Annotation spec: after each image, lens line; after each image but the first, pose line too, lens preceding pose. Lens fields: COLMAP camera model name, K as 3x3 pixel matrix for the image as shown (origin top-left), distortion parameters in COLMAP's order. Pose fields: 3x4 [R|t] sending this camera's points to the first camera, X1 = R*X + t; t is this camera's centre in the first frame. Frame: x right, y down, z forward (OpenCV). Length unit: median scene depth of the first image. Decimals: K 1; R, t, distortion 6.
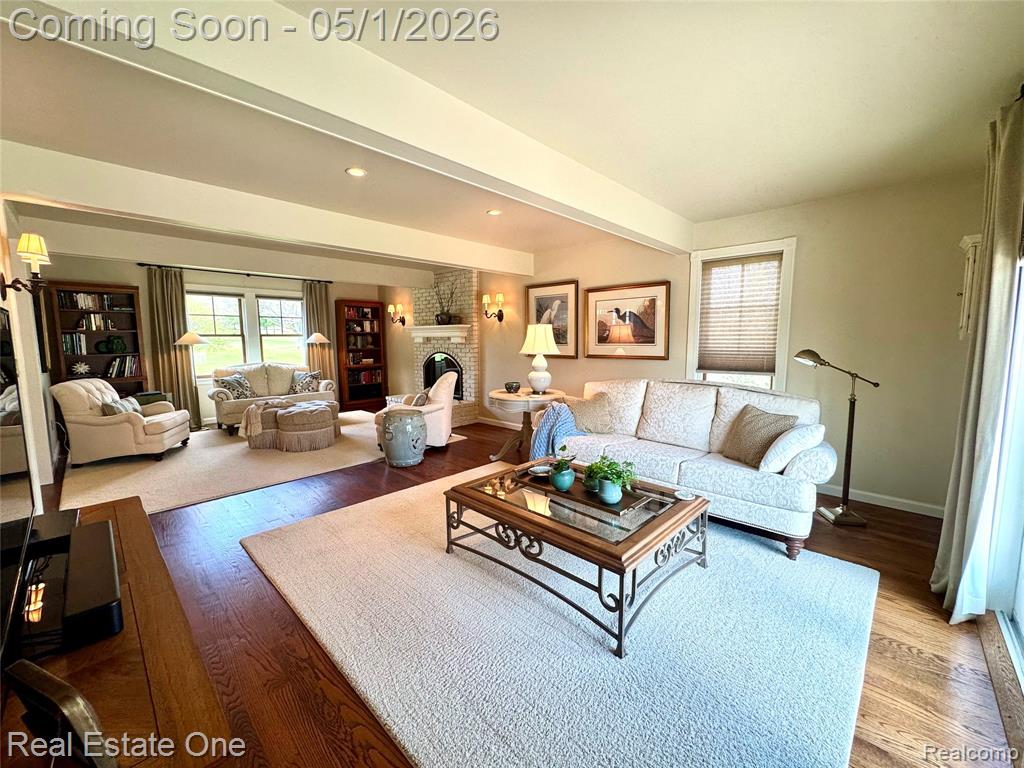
lens RADIAL K [[408.4, 0, 512.0], [0, 408.4, 384.0], [0, 0, 1]] dist [-0.007816, -0.000043]
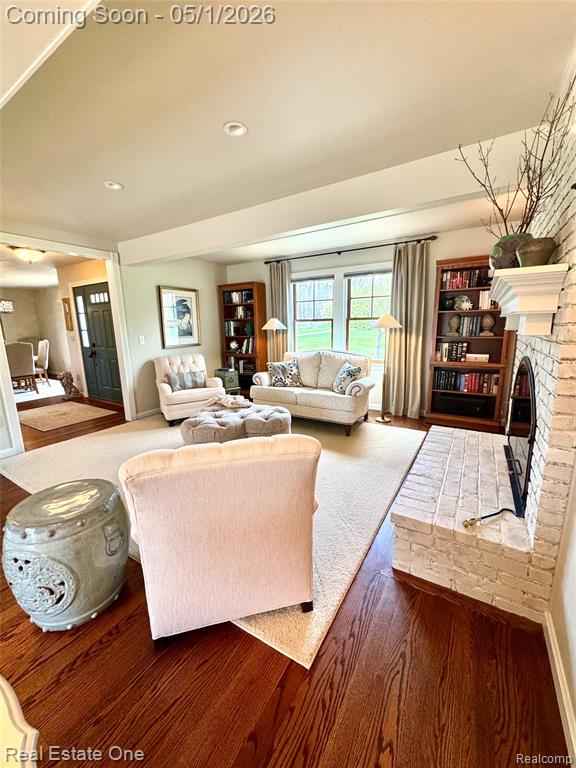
lens RADIAL K [[306.3, 0, 288.0], [0, 306.3, 384.0], [0, 0, 1]] dist [-0.007816, -0.000043]
pose [[0.211362, 0.190860, -0.958592, 0.042978], [-0.086947, 0.980533, 0.176057, -0.088971], [0.973533, 0.046135, 0.223842, 0.747901]]
